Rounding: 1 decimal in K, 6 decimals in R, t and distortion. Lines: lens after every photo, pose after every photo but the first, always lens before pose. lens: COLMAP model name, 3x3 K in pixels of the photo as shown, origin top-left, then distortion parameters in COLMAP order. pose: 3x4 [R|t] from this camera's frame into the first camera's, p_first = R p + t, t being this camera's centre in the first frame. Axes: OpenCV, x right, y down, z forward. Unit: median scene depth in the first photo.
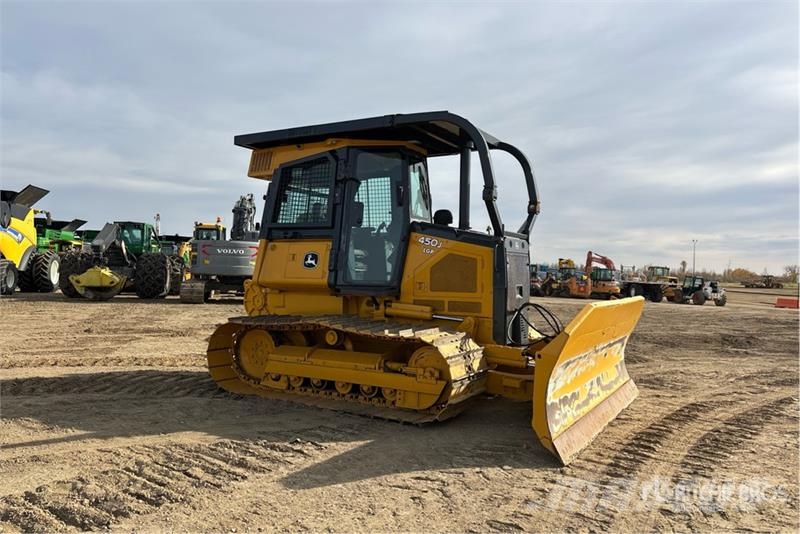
lens RADIAL K [[597.7, 0, 386.4], [0, 597.7, 283.6], [0, 0, 1]] dist [0.048998, 0.002267]
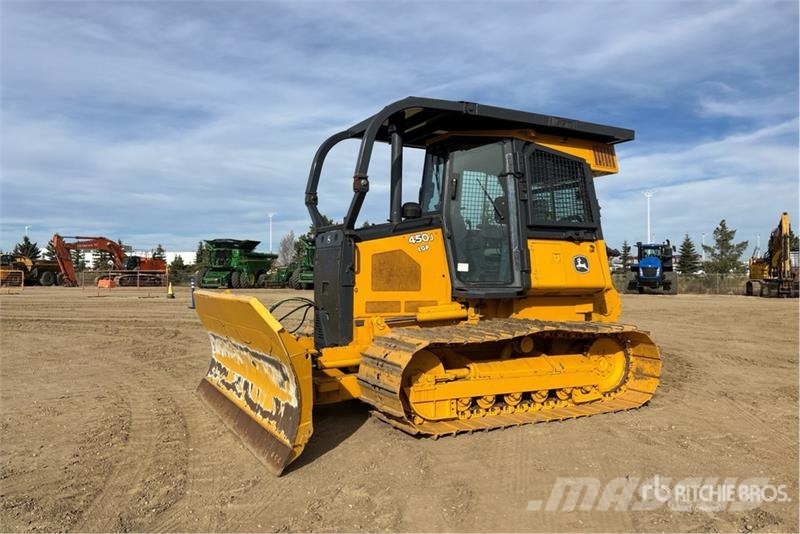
lens RADIAL K [[614.6, 0, 399.1], [0, 614.6, 271.4], [0, 0, 1]] dist [0.042704, 0.005360]
pose [[-0.512594, -0.032571, -0.858013, 0.957669], [-0.035152, 0.999239, -0.016932, -0.002493], [0.857911, 0.021482, -0.513349, 1.541414]]
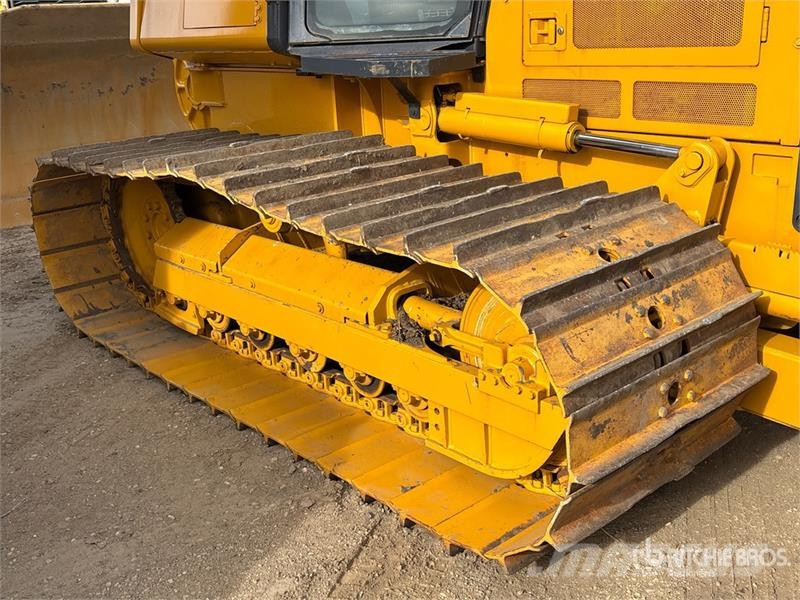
lens RADIAL K [[885.9, 0, 349.9], [0, 885.9, 301.4], [0, 0, 1]] dist [0.023910, 0.017117]
pose [[0.949036, 0.022958, -0.314331, 0.107475], [0.072336, 0.954852, 0.288139, -0.002098], [0.306754, -0.296192, 0.904529, 0.530405]]
